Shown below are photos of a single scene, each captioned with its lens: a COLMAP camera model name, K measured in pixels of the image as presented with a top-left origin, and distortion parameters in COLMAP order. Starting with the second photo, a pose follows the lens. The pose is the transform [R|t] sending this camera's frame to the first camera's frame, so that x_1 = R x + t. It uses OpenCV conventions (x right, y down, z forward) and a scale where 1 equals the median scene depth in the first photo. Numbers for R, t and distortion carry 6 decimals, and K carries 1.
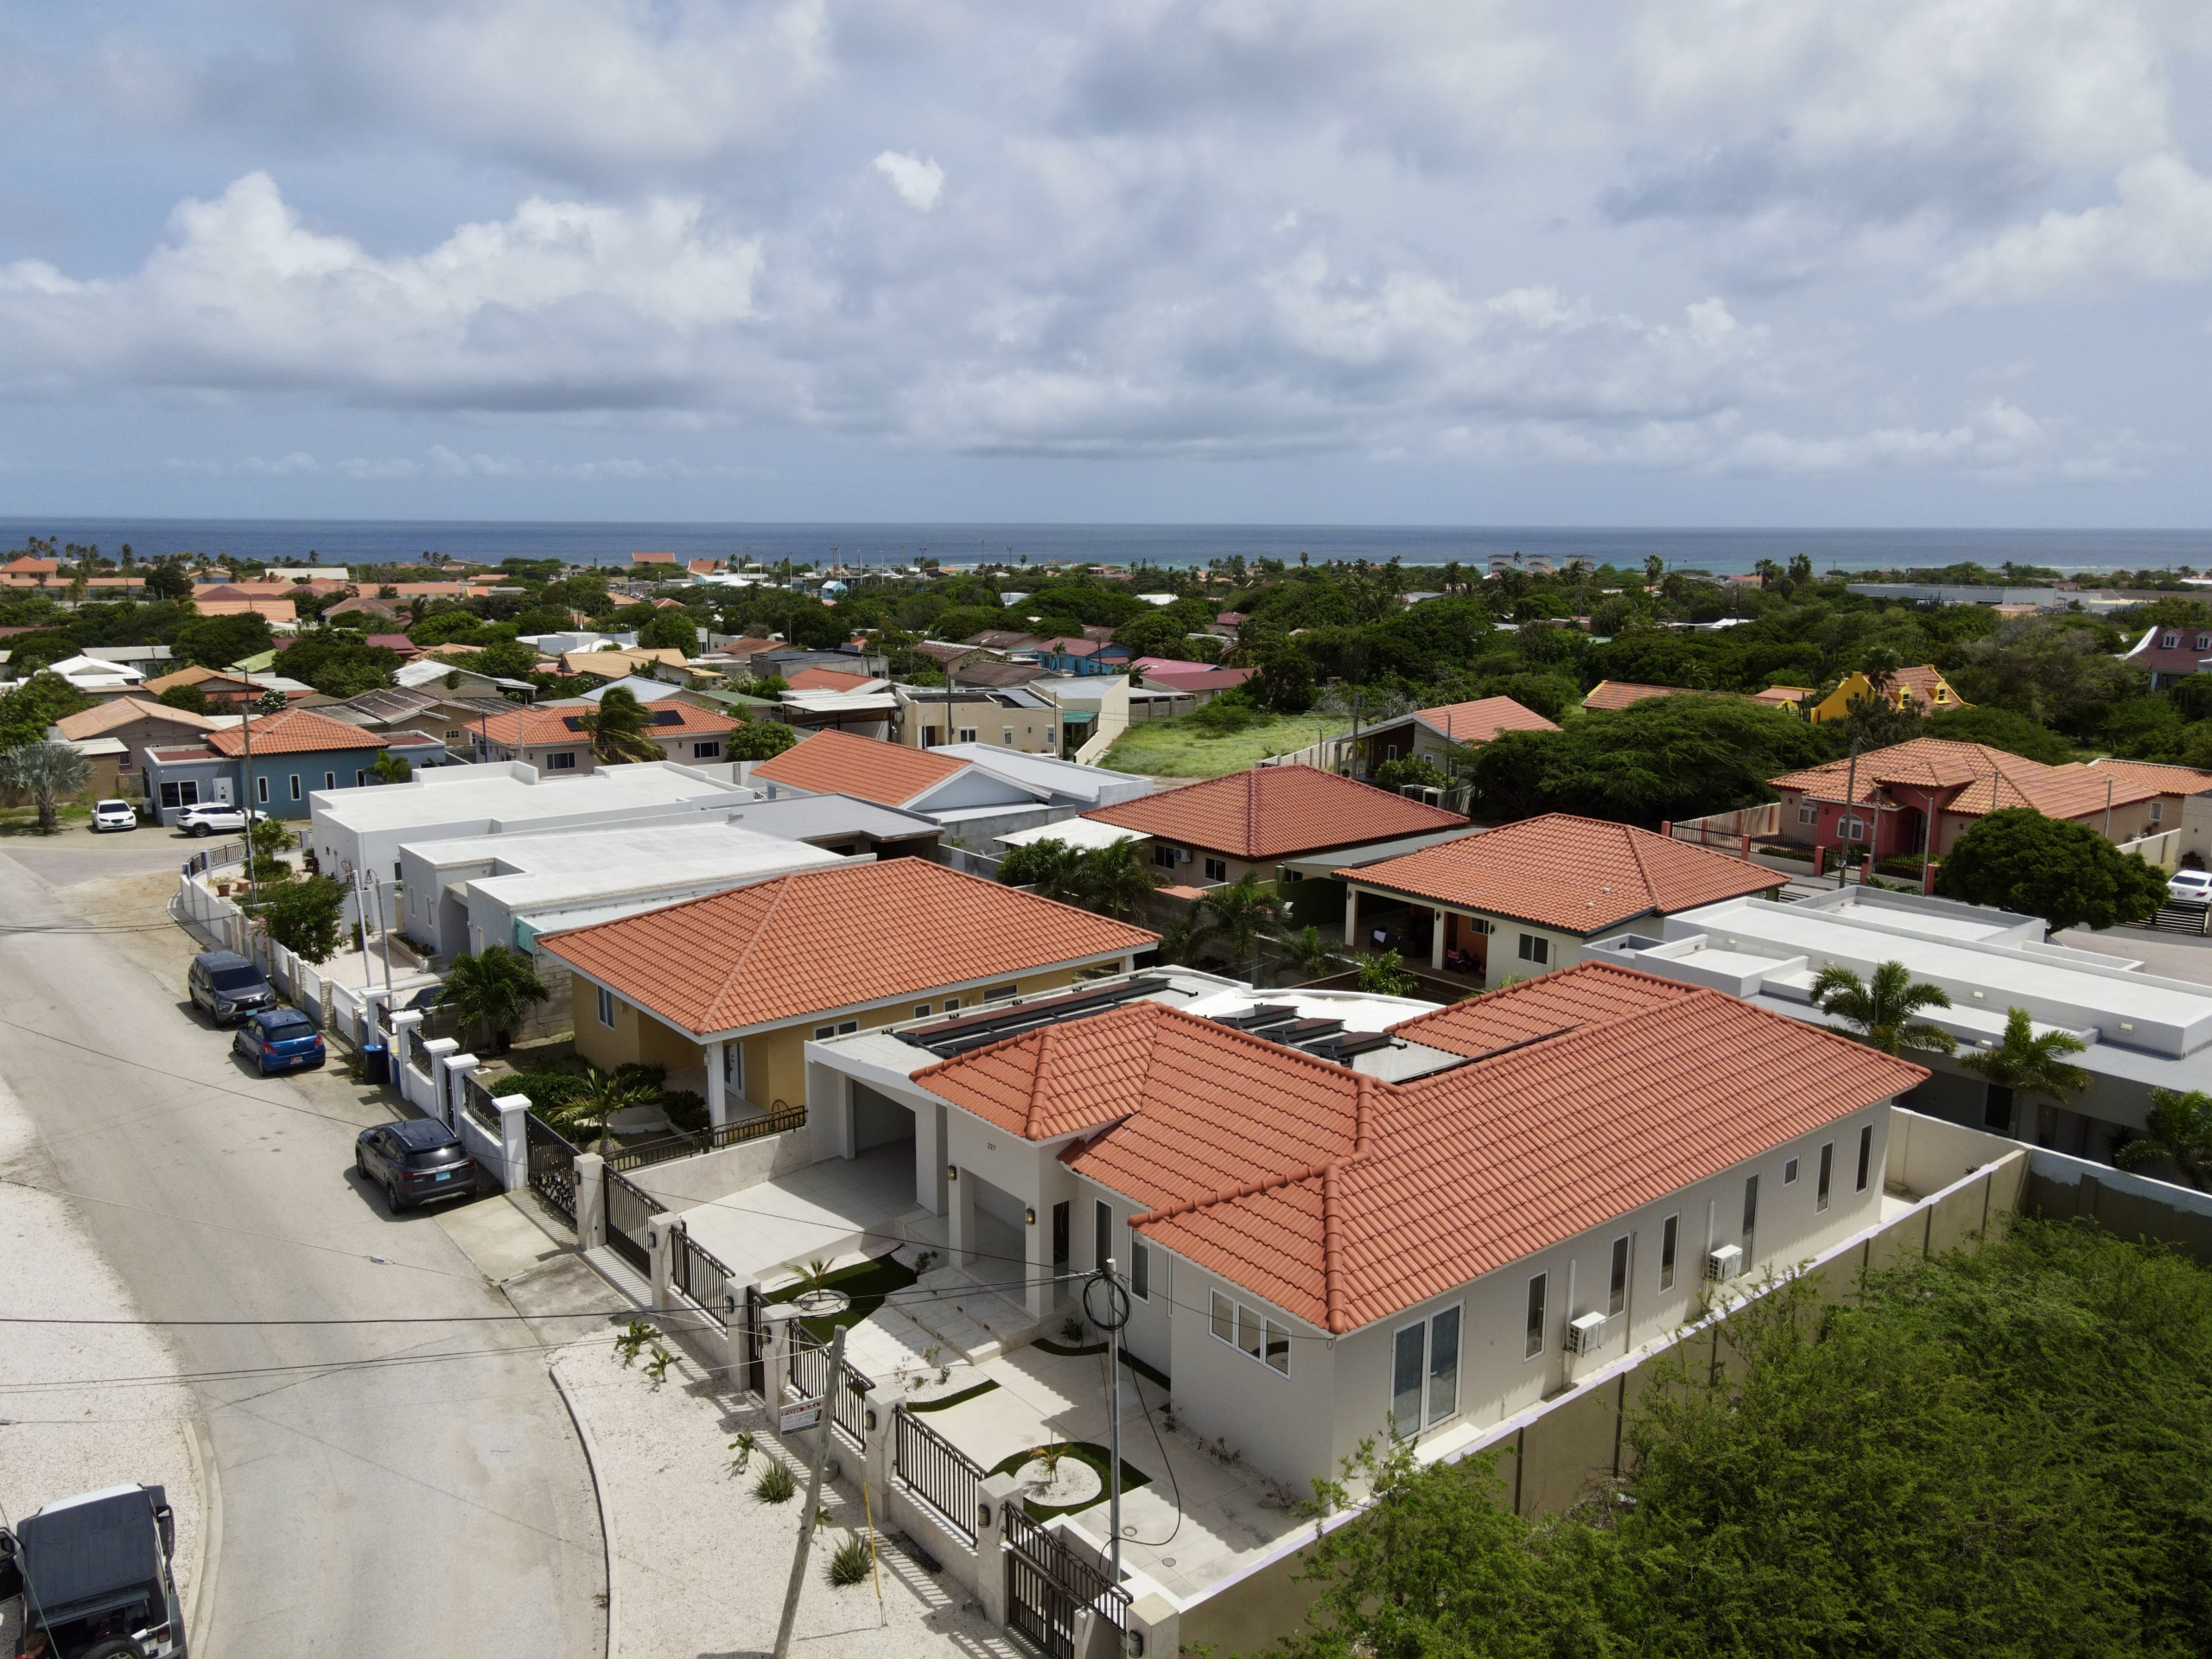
lens RADIAL K [[1648.8, 0, 1144.0], [0, 1648.8, 835.9], [0, 0, 1]] dist [-0.037637, 0.117959]
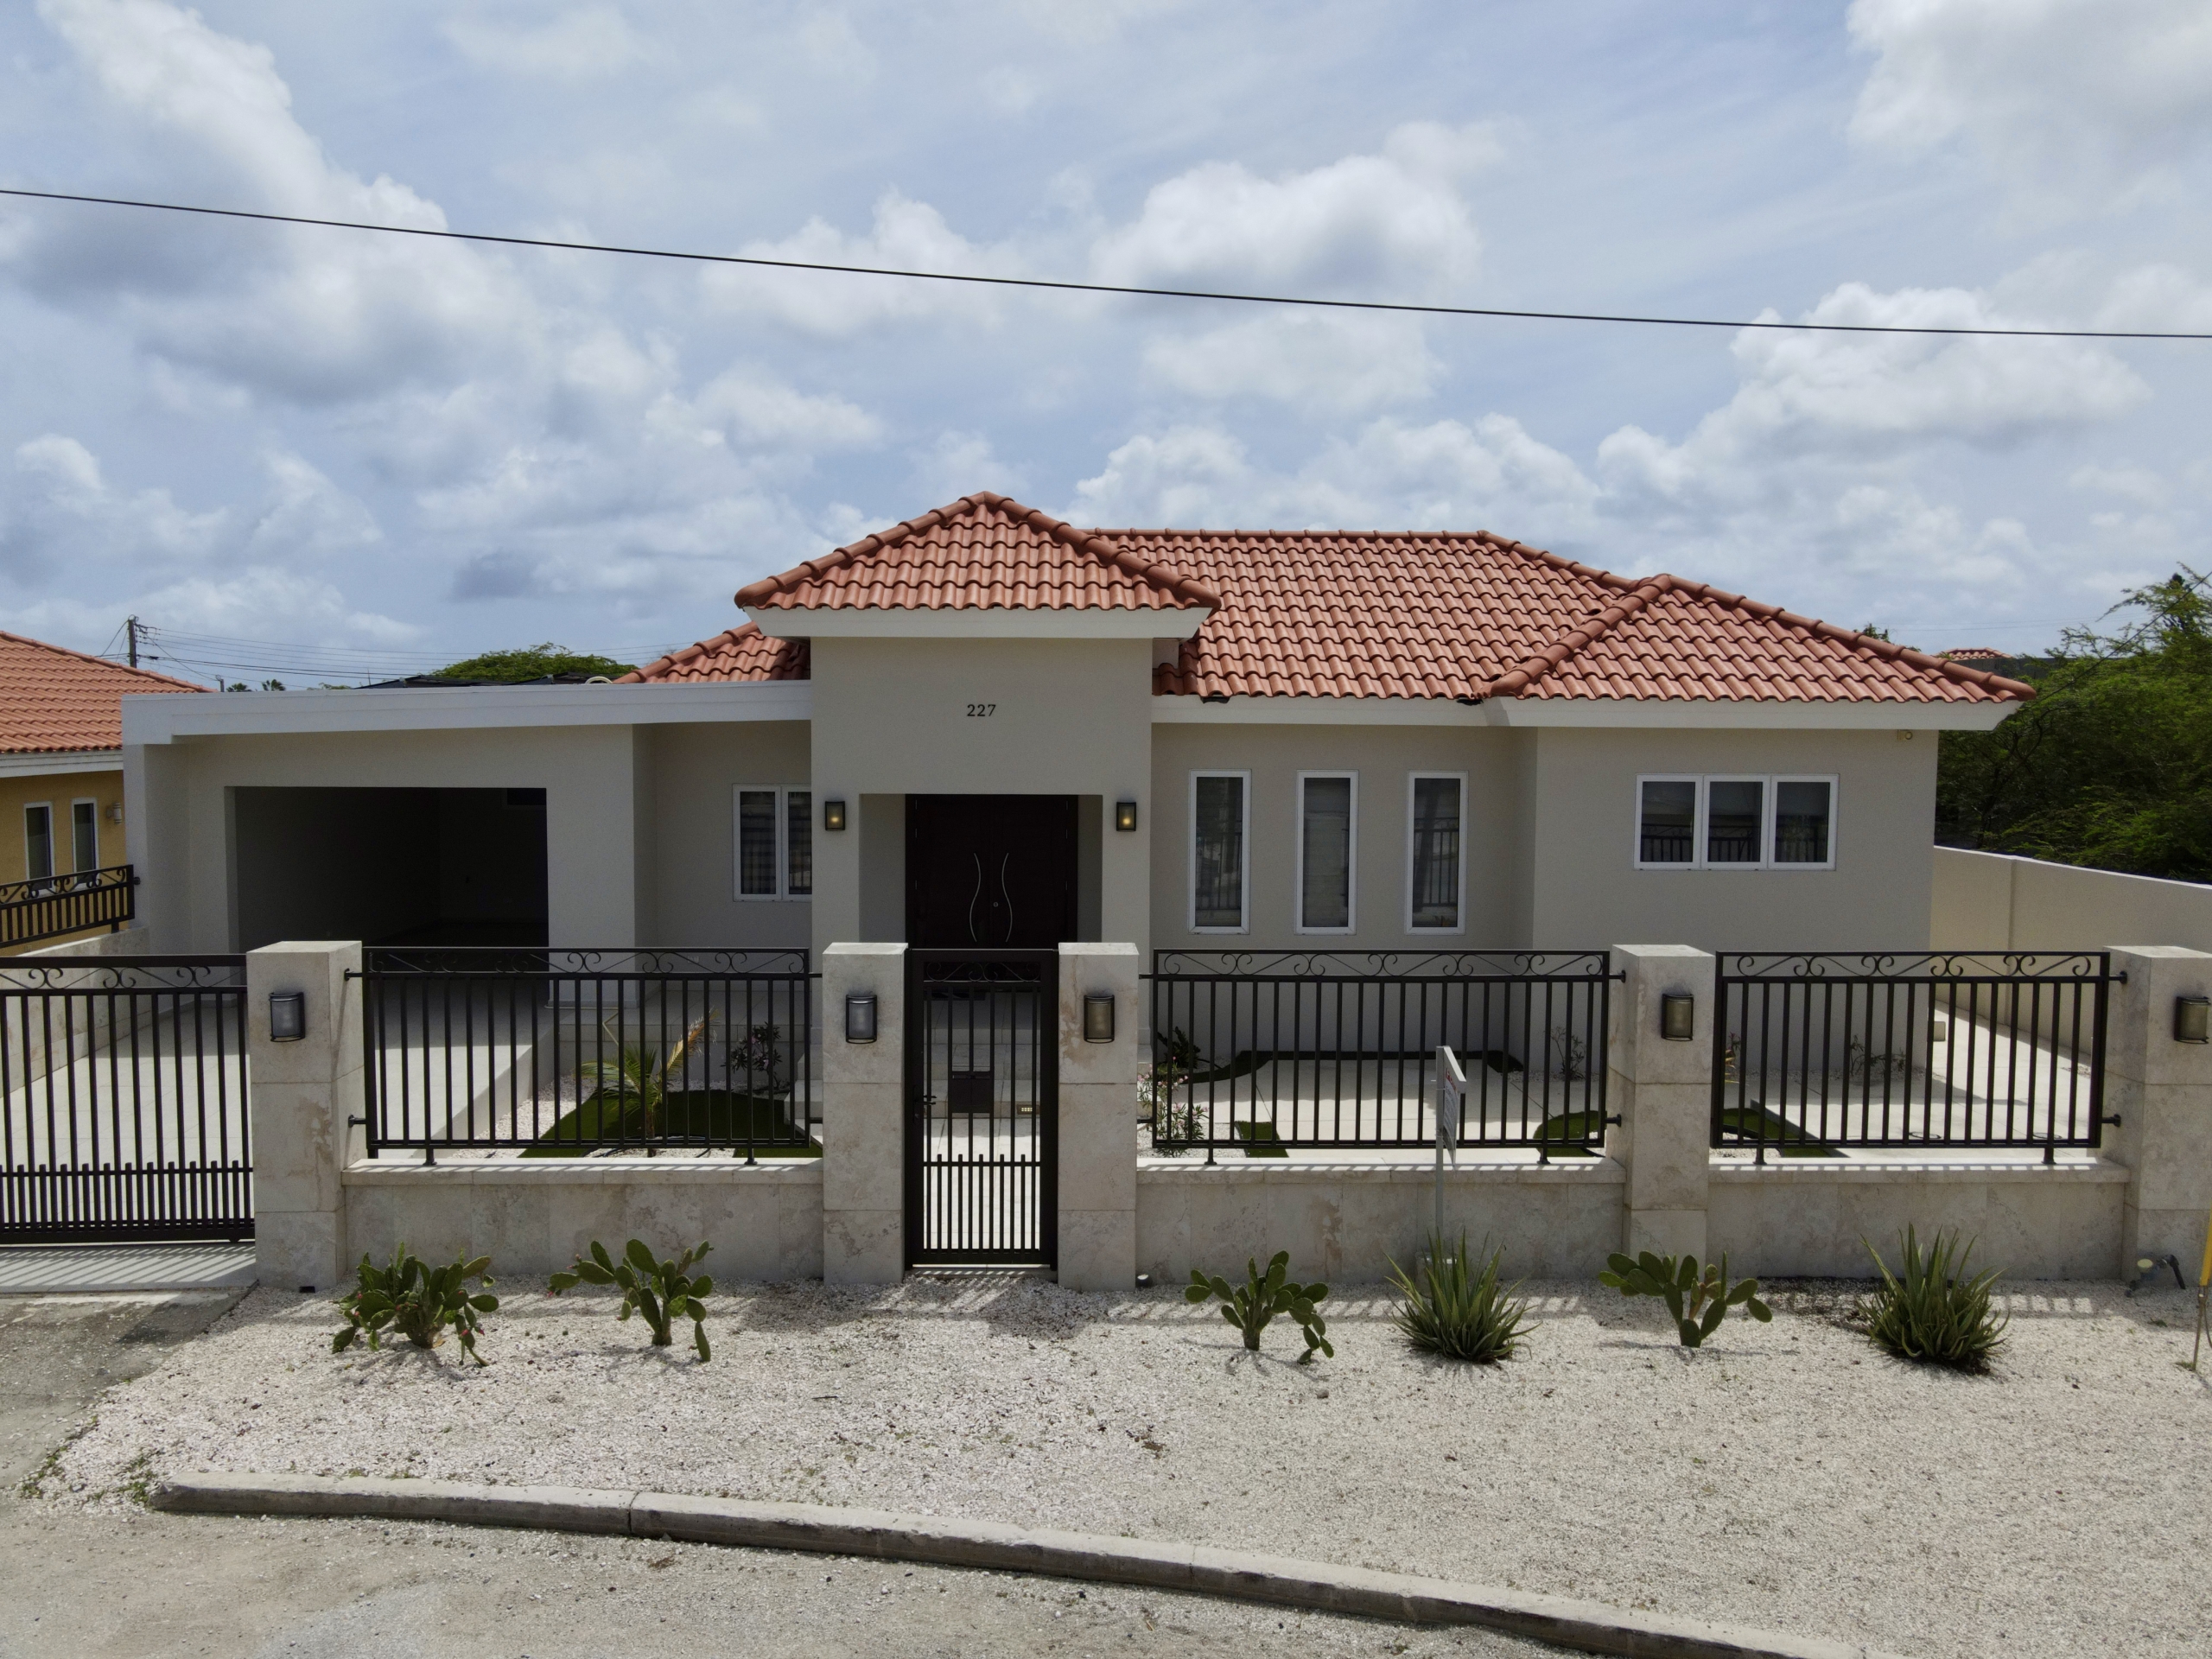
lens RADIAL K [[1606.1, 0, 1109.3], [0, 1606.1, 819.2], [0, 0, 1]] dist [-0.002115, 0.042135]
pose [[0.616865, -0.064609, 0.784413, -0.344440], [0.155026, 0.987075, -0.040611, 0.194084], [-0.771651, 0.146656, 0.618908, 0.549127]]
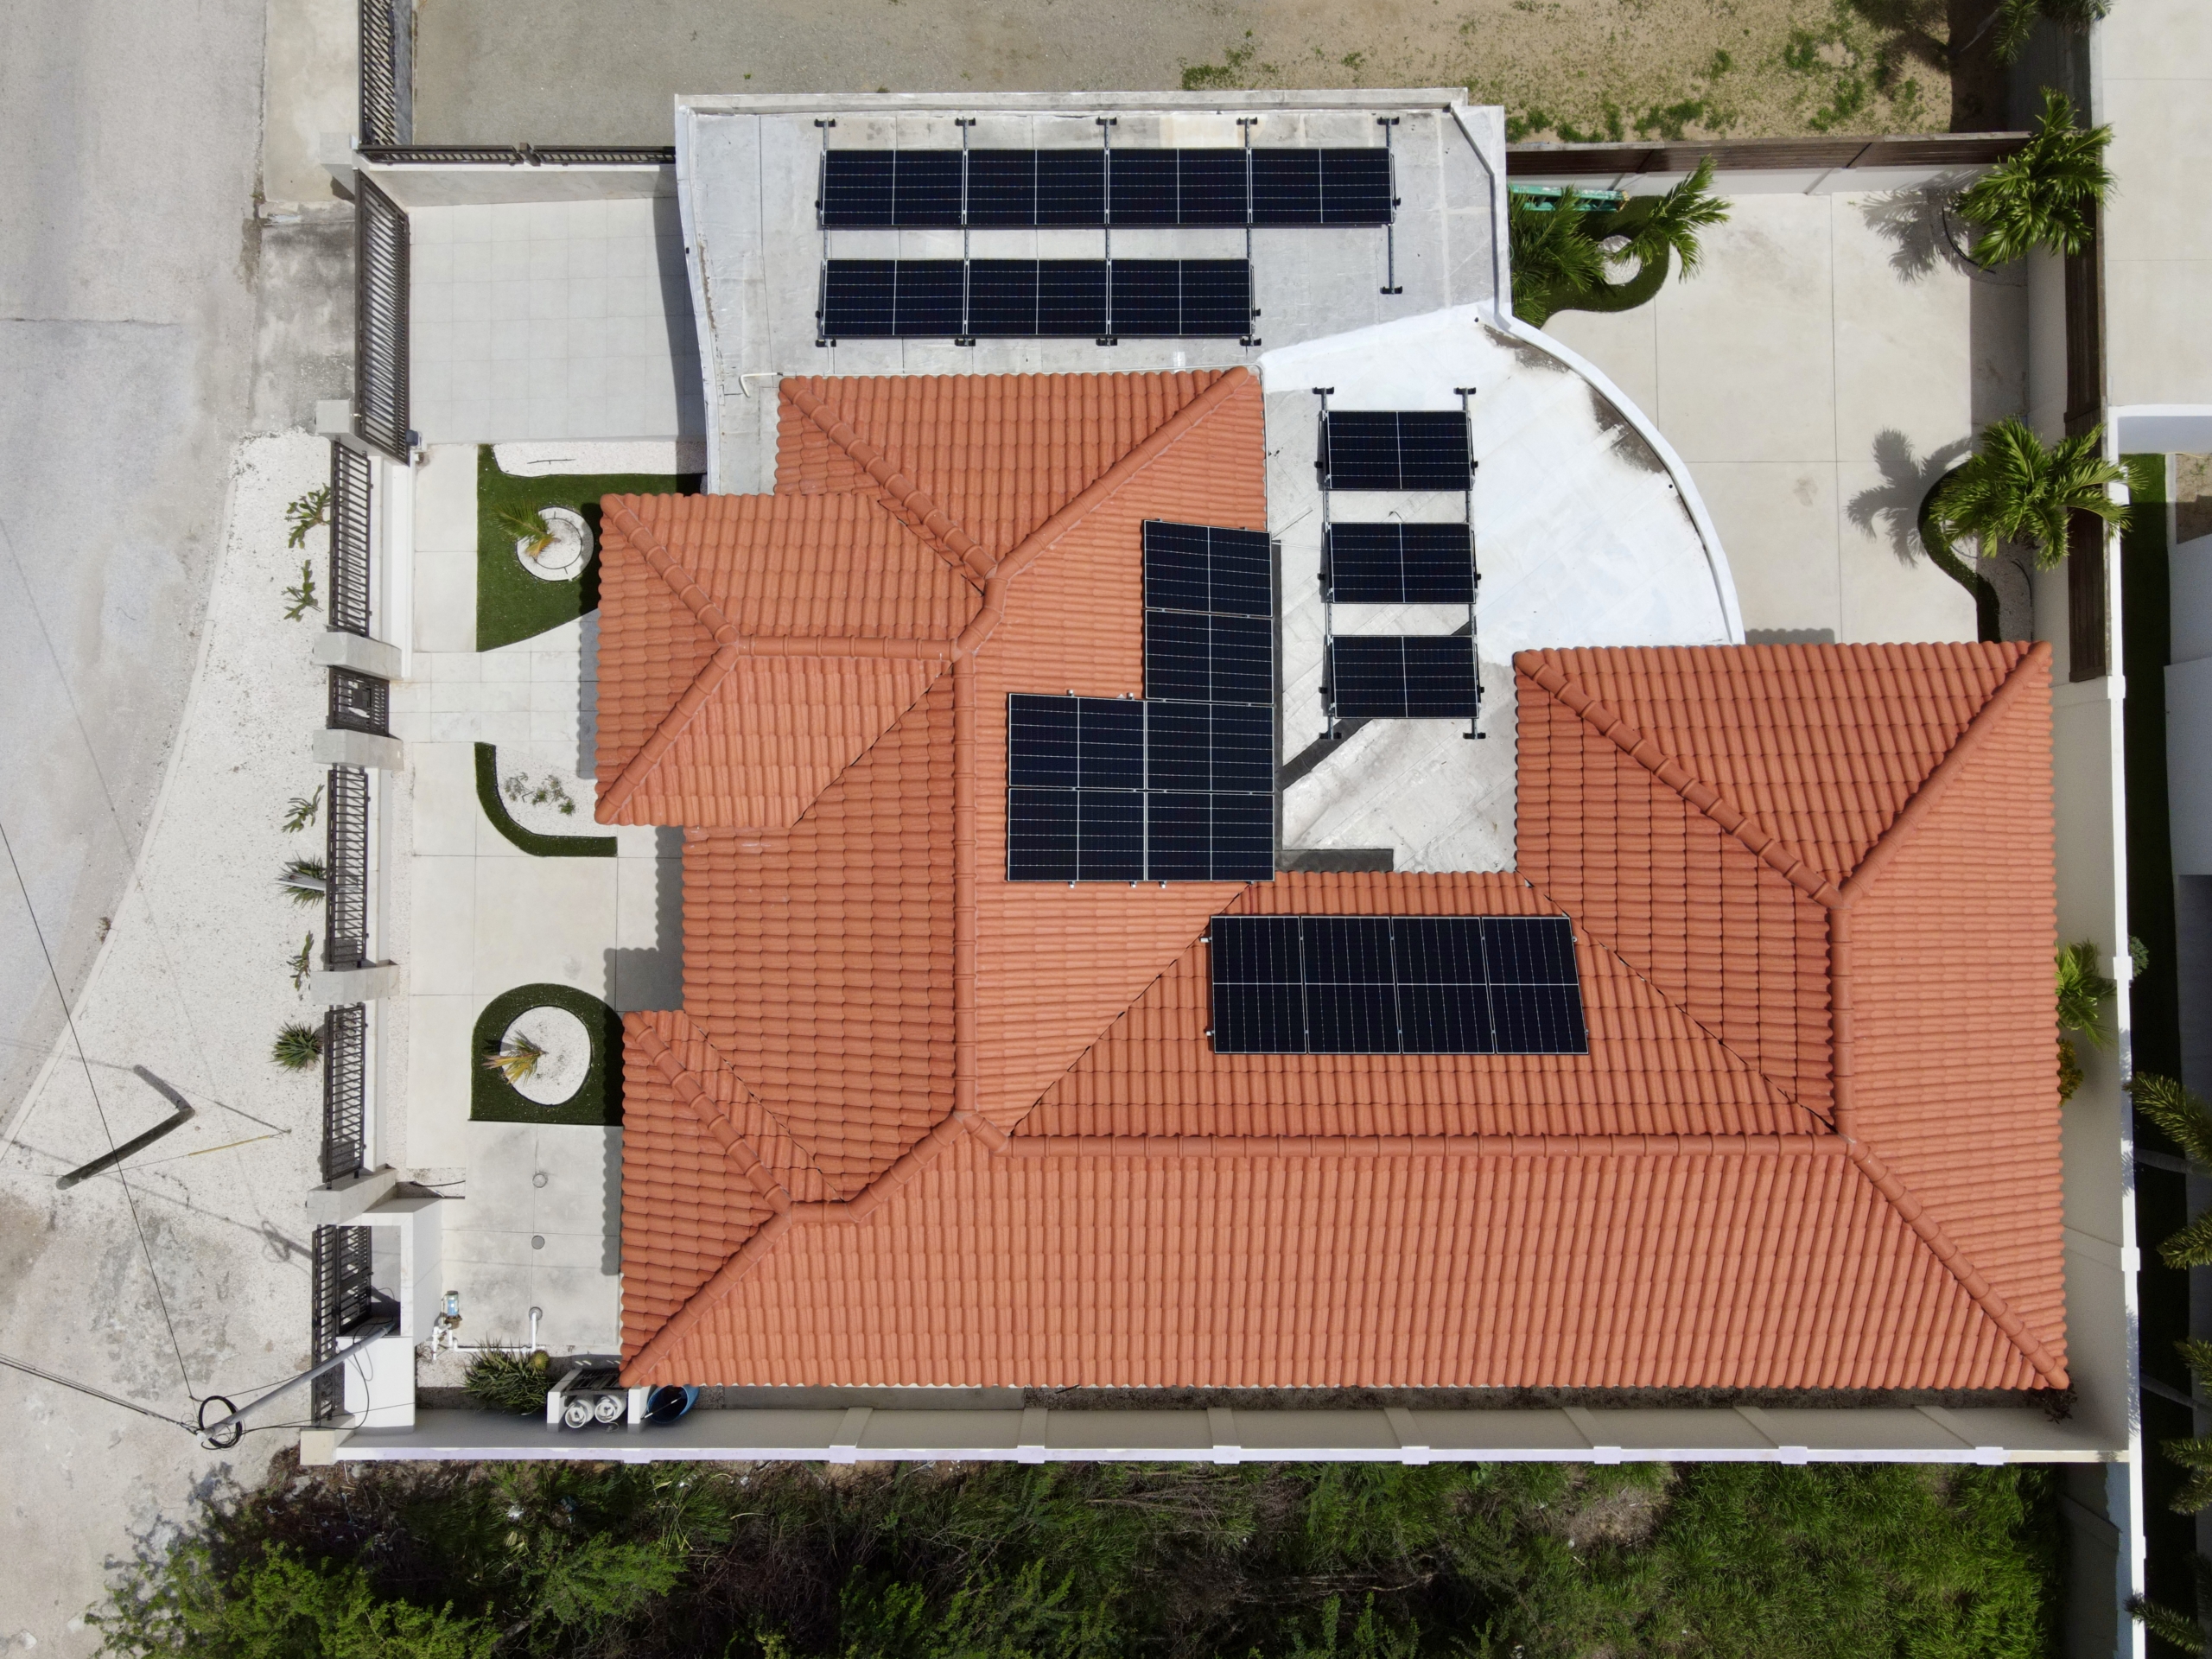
lens RADIAL K [[1606.1, 0, 1109.3], [0, 1606.1, 819.2], [0, 0, 1]] dist [-0.002115, 0.042135]
pose [[0.765230, 0.643475, -0.019040, 0.083312], [-0.121092, 0.172927, 0.977463, -0.382630], [0.632266, -0.745678, 0.210249, 0.739924]]
